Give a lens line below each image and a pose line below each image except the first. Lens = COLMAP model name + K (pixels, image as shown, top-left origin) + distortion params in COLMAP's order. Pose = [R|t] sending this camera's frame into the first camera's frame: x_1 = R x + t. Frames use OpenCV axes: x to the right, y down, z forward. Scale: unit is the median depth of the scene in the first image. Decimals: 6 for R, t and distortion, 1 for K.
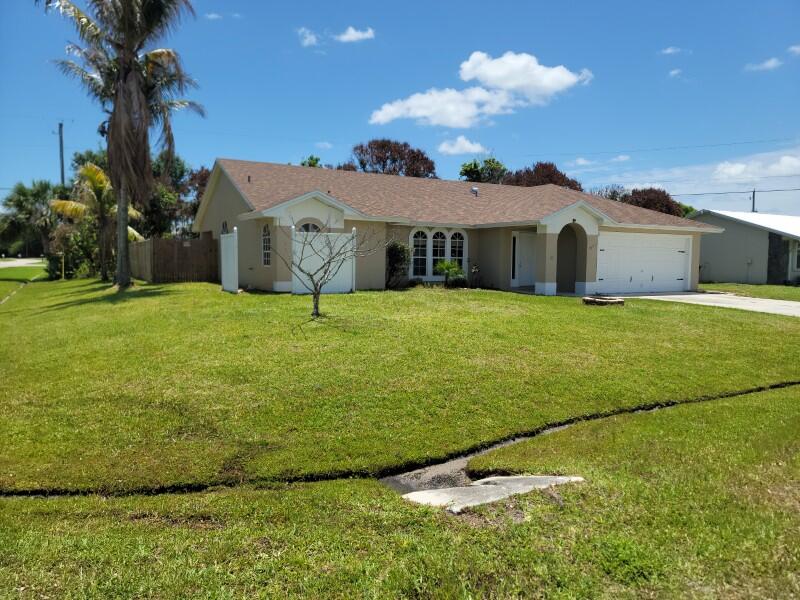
lens RADIAL K [[587.6, 0, 406.7], [0, 587.6, 304.7], [0, 0, 1]] dist [0.094770, -0.080342]
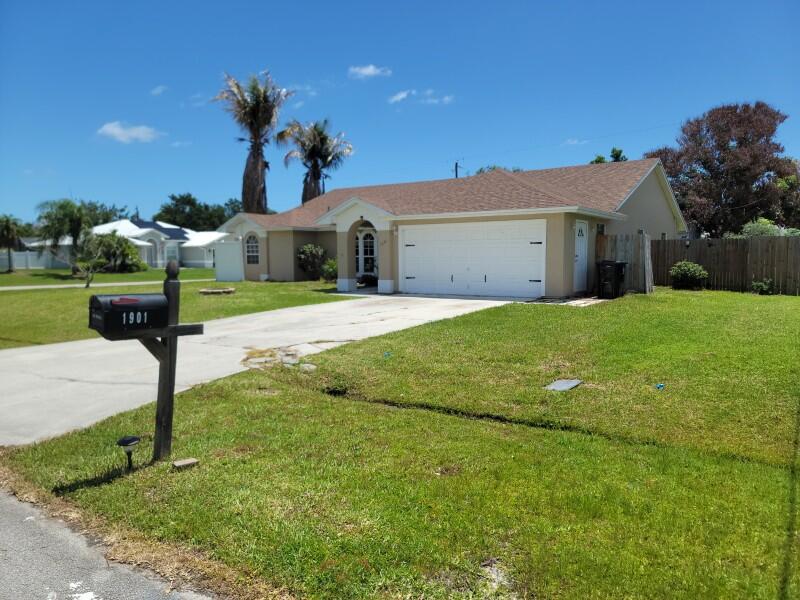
lens RADIAL K [[587.6, 0, 406.7], [0, 587.6, 304.7], [0, 0, 1]] dist [0.094770, -0.080342]
pose [[0.446961, 0.056105, -0.892792, 1.056631], [-0.062784, 0.997538, 0.031255, -0.026961], [0.892347, 0.042083, 0.449383, 0.548827]]
